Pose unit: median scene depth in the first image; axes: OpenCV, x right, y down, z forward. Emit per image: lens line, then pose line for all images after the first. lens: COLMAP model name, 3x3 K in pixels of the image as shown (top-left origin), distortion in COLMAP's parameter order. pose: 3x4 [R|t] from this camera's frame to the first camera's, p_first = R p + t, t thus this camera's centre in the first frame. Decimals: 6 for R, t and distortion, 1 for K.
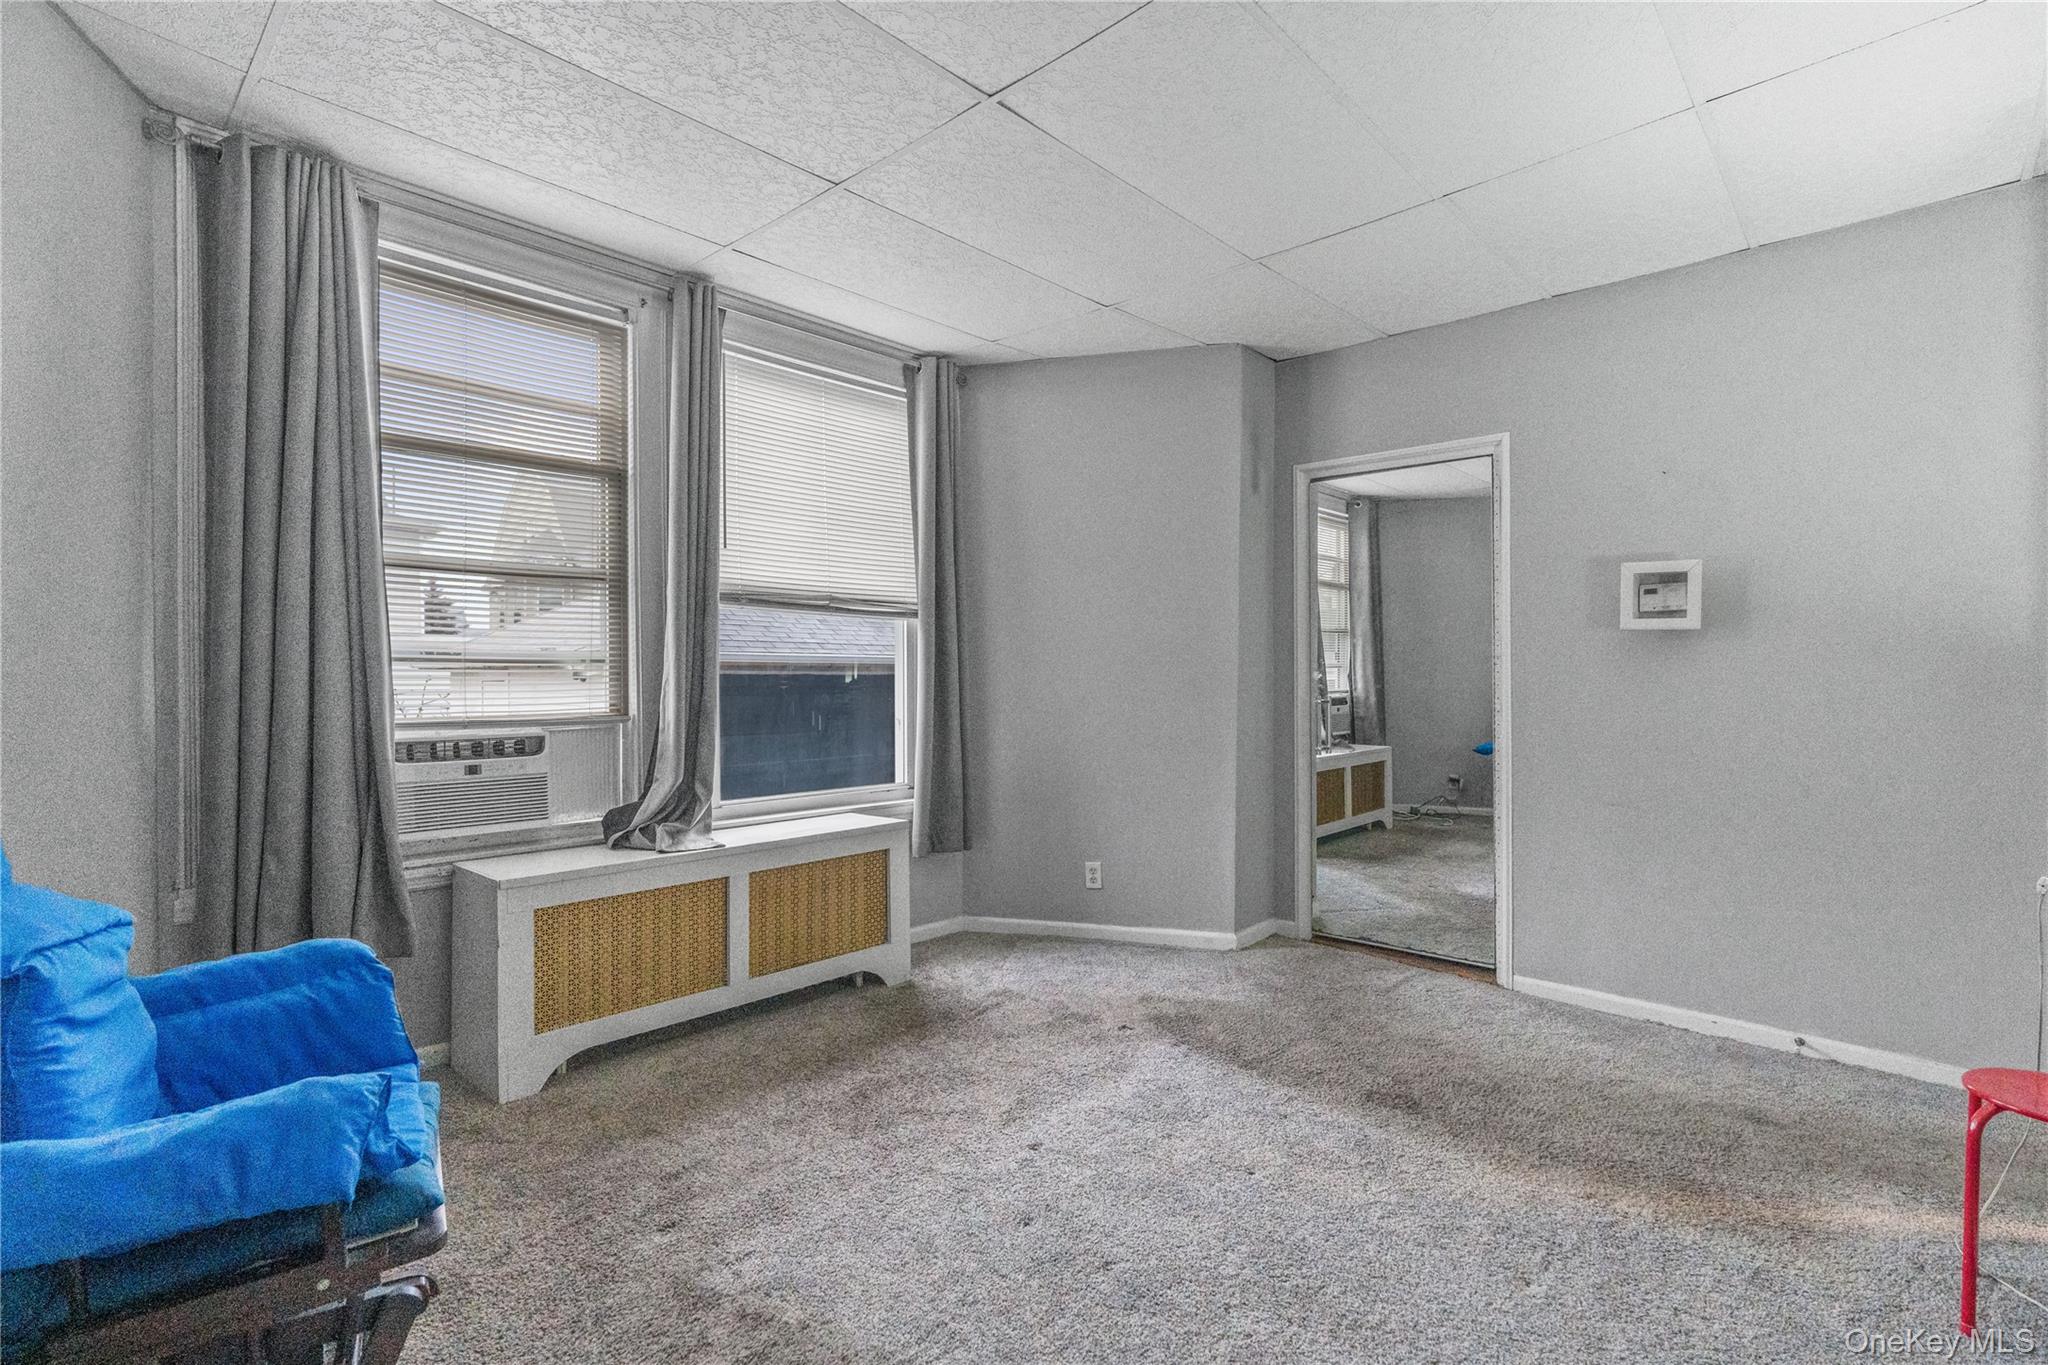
lens RADIAL K [[987.1, 0, 1024.0], [0, 987.1, 675.6], [0, 0, 1]] dist [-0.006098, -0.000074]
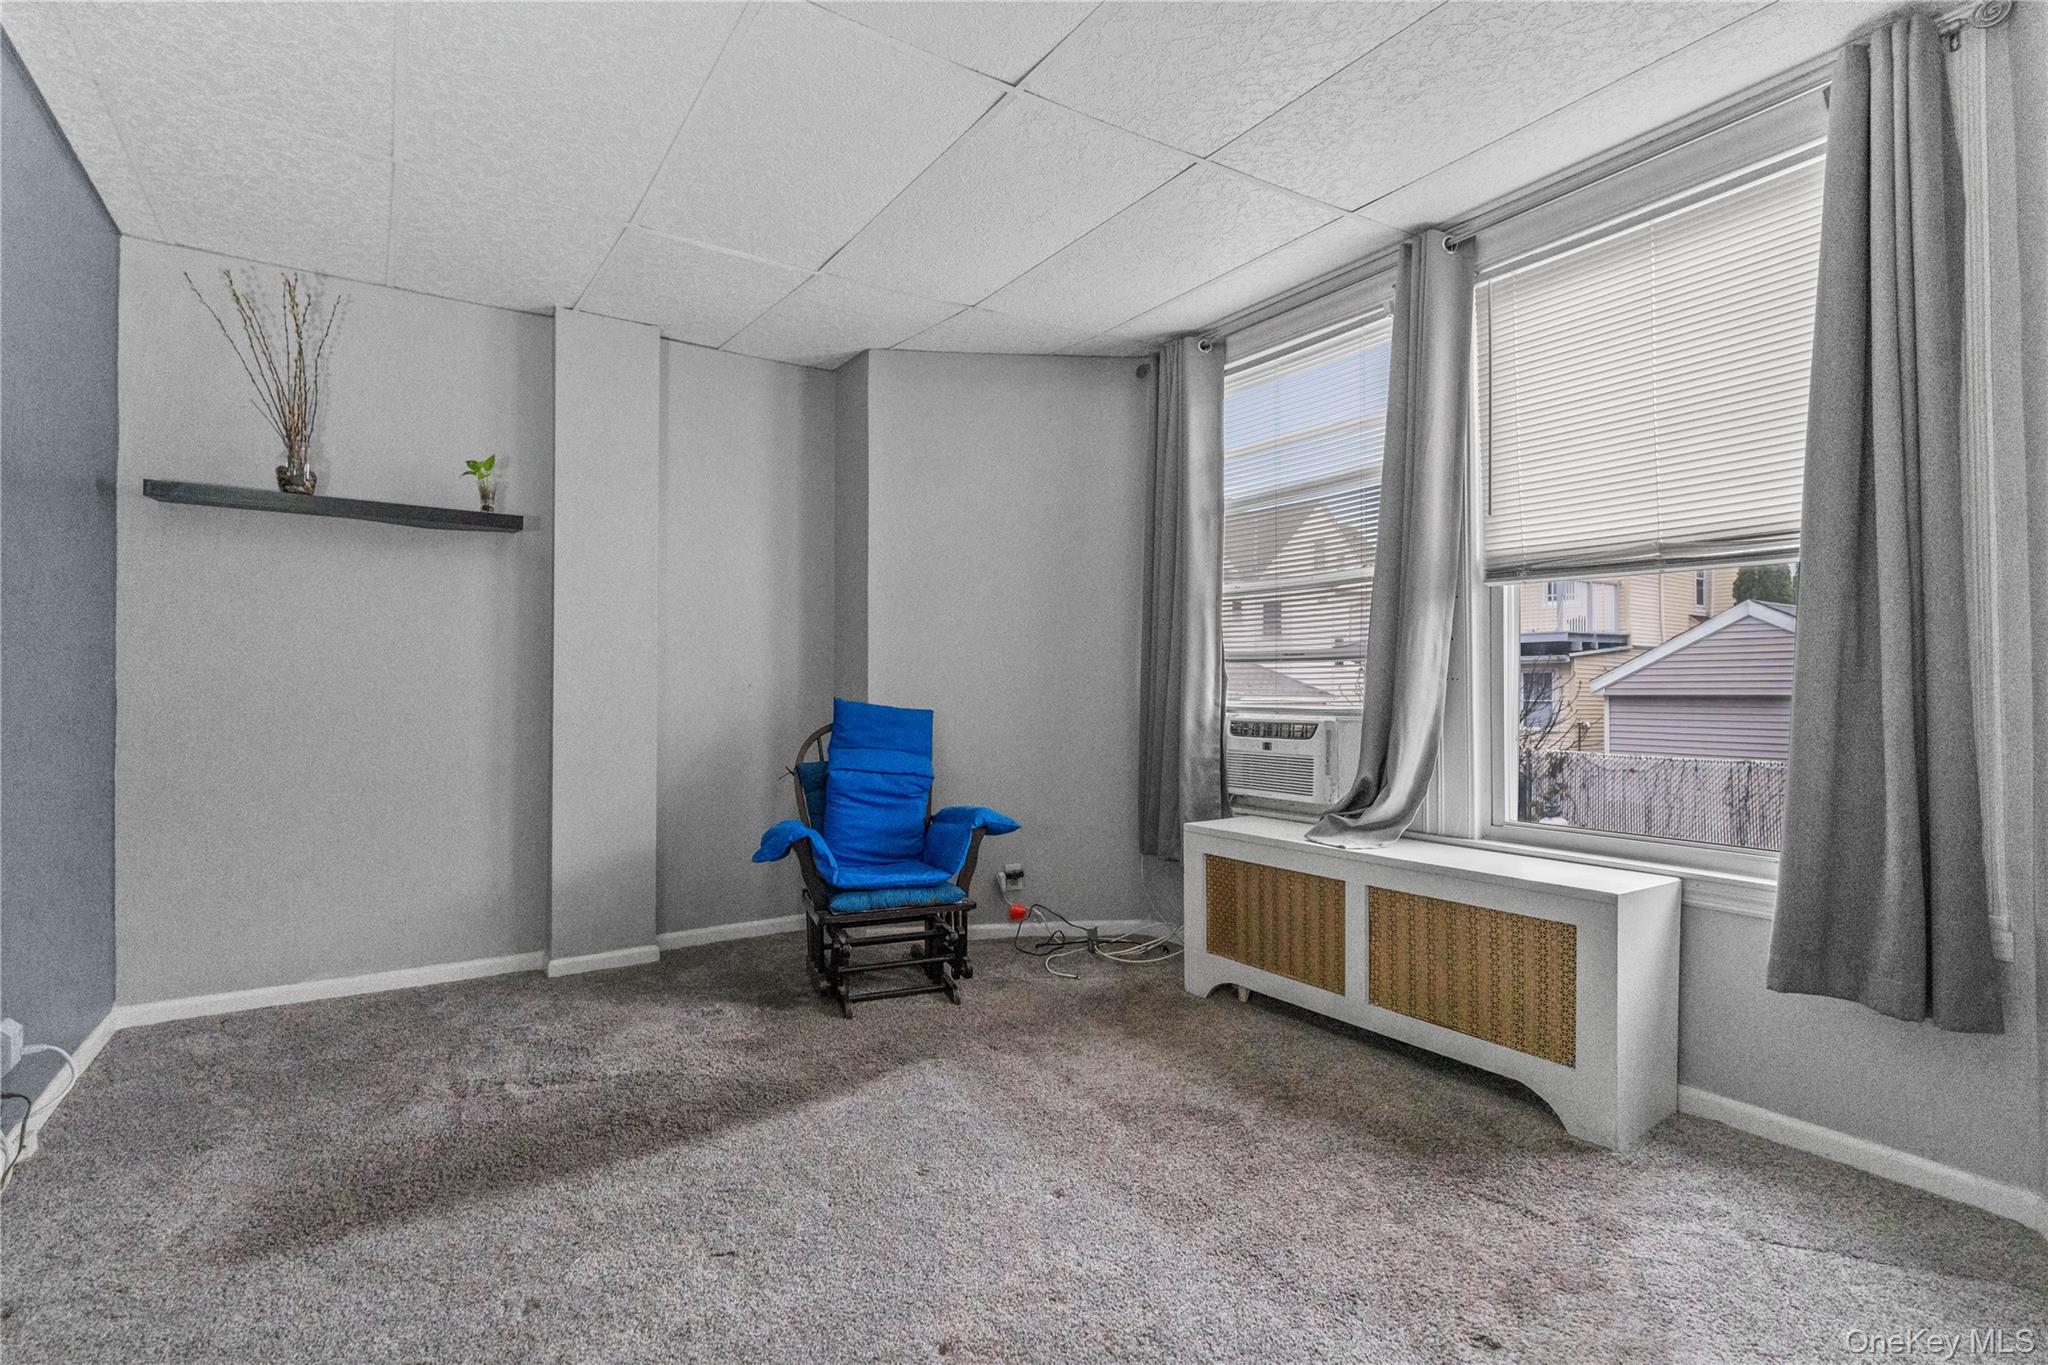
lens RADIAL K [[987.1, 0, 1027.1], [0, 987.1, 686.3], [0, 0, 1]] dist [-0.006098, -0.000074]
pose [[-0.258660, -0.004833, -0.965956, 0.723984], [-0.001897, 0.999988, -0.004495, 0.024592], [0.965967, 0.000670, -0.258666, 1.002408]]
